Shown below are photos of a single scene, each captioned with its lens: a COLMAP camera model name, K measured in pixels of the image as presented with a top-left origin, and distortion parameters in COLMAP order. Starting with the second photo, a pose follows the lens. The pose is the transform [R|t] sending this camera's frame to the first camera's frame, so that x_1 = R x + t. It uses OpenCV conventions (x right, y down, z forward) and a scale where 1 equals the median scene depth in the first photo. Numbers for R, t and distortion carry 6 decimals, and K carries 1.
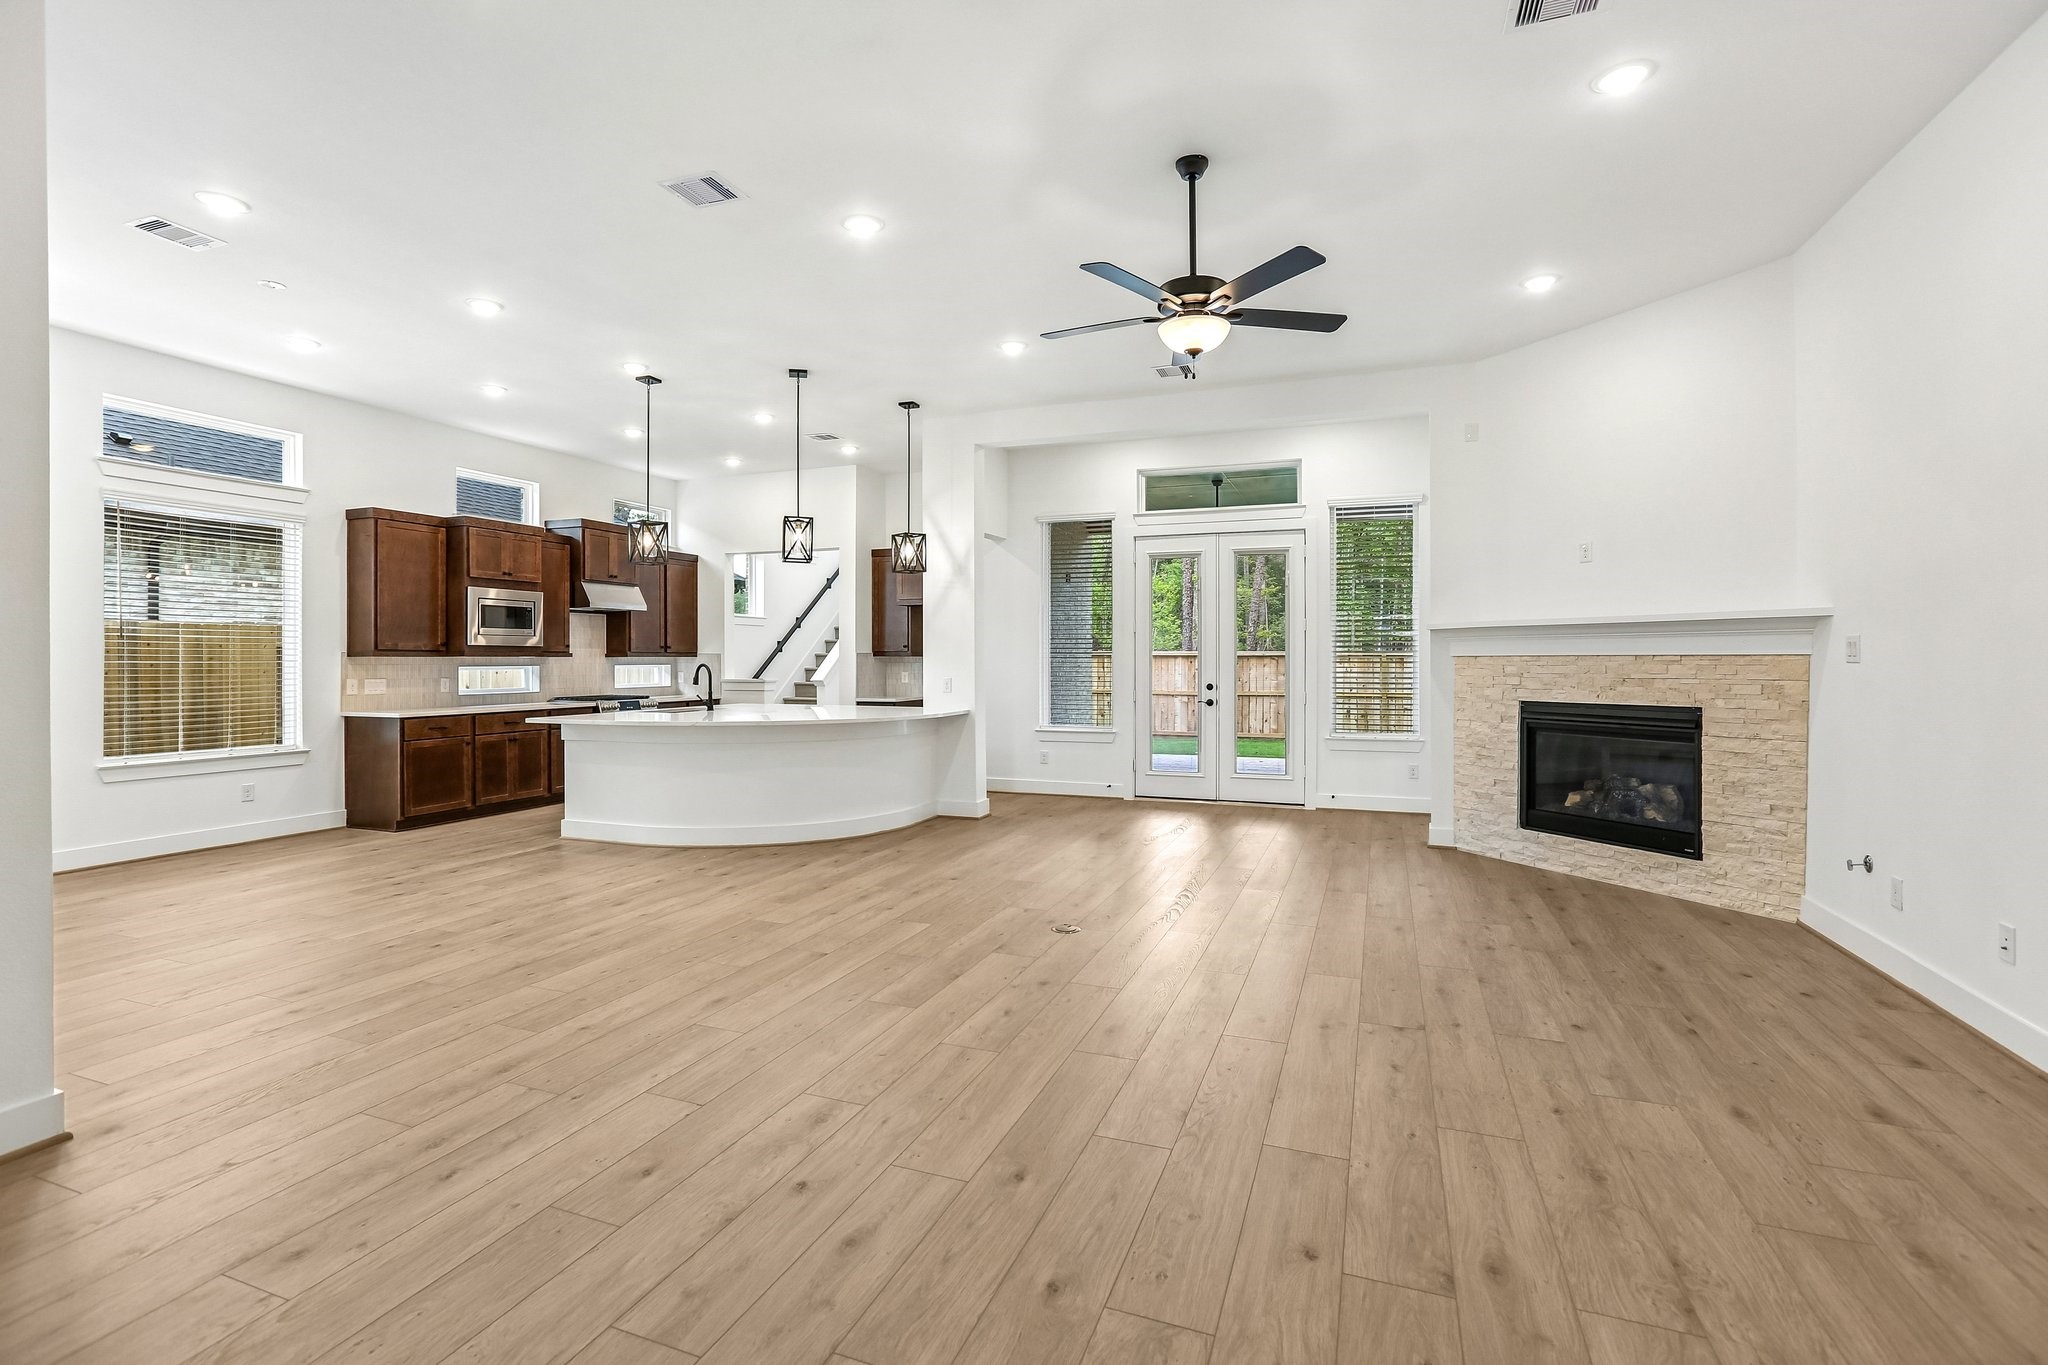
lens RADIAL K [[946.7, 0, 1017.0], [0, 946.7, 654.3], [0, 0, 1]] dist [-0.041844, 0.020570]
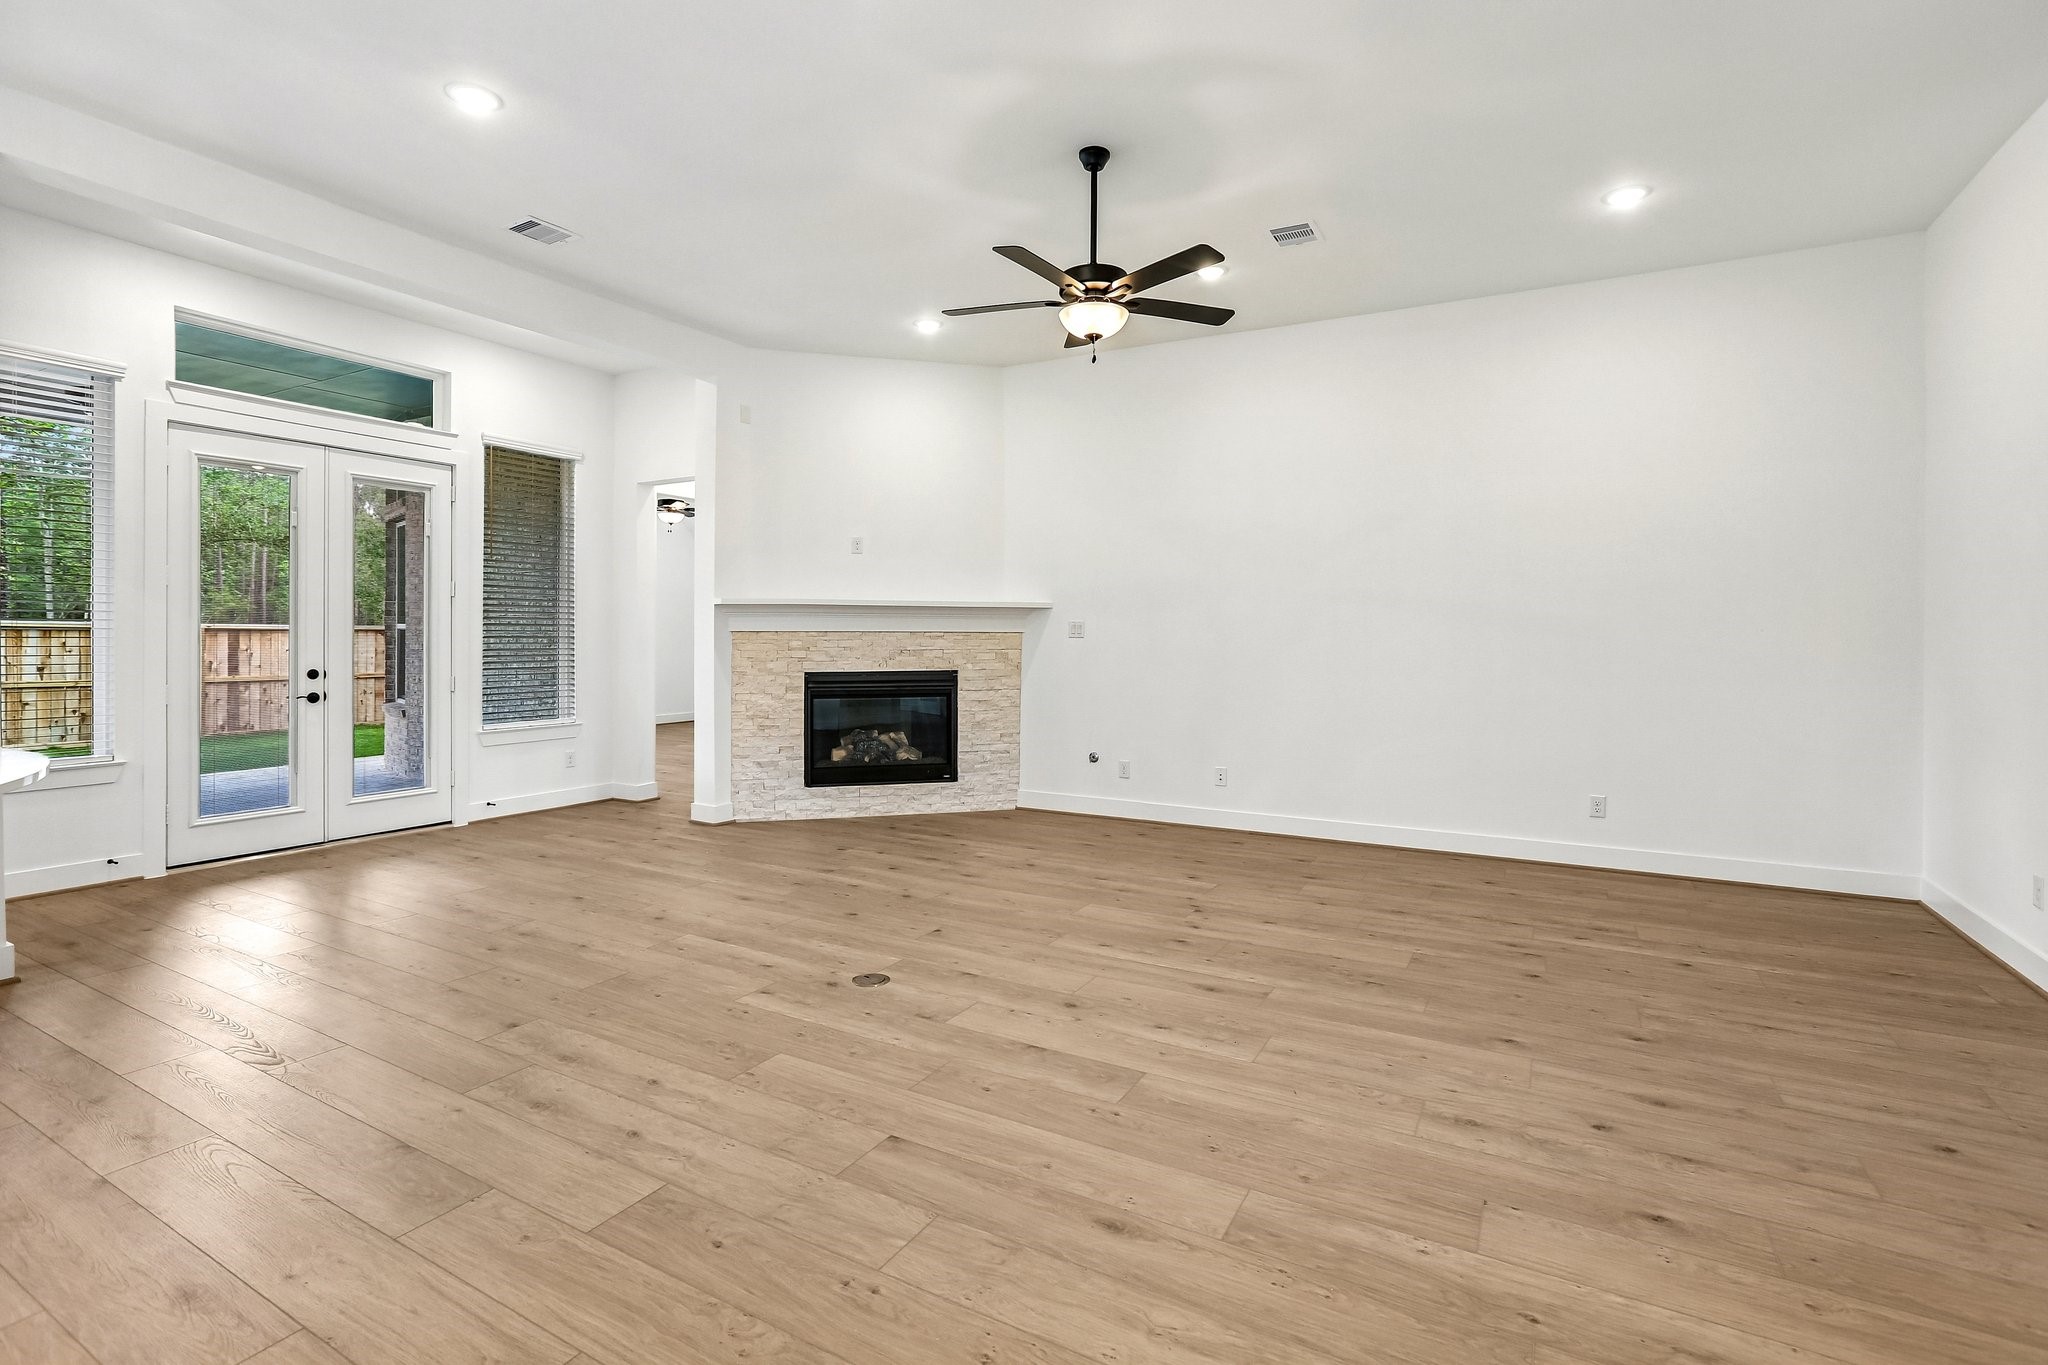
lens RADIAL K [[953.2, 0, 1021.5], [0, 953.2, 643.8], [0, 0, 1]] dist [-0.040728, 0.017912]
pose [[0.140096, -0.005742, 0.990121, -0.540717], [-0.008443, 0.999940, 0.006993, 0.006087], [-0.990102, -0.009340, 0.140039, 0.593235]]
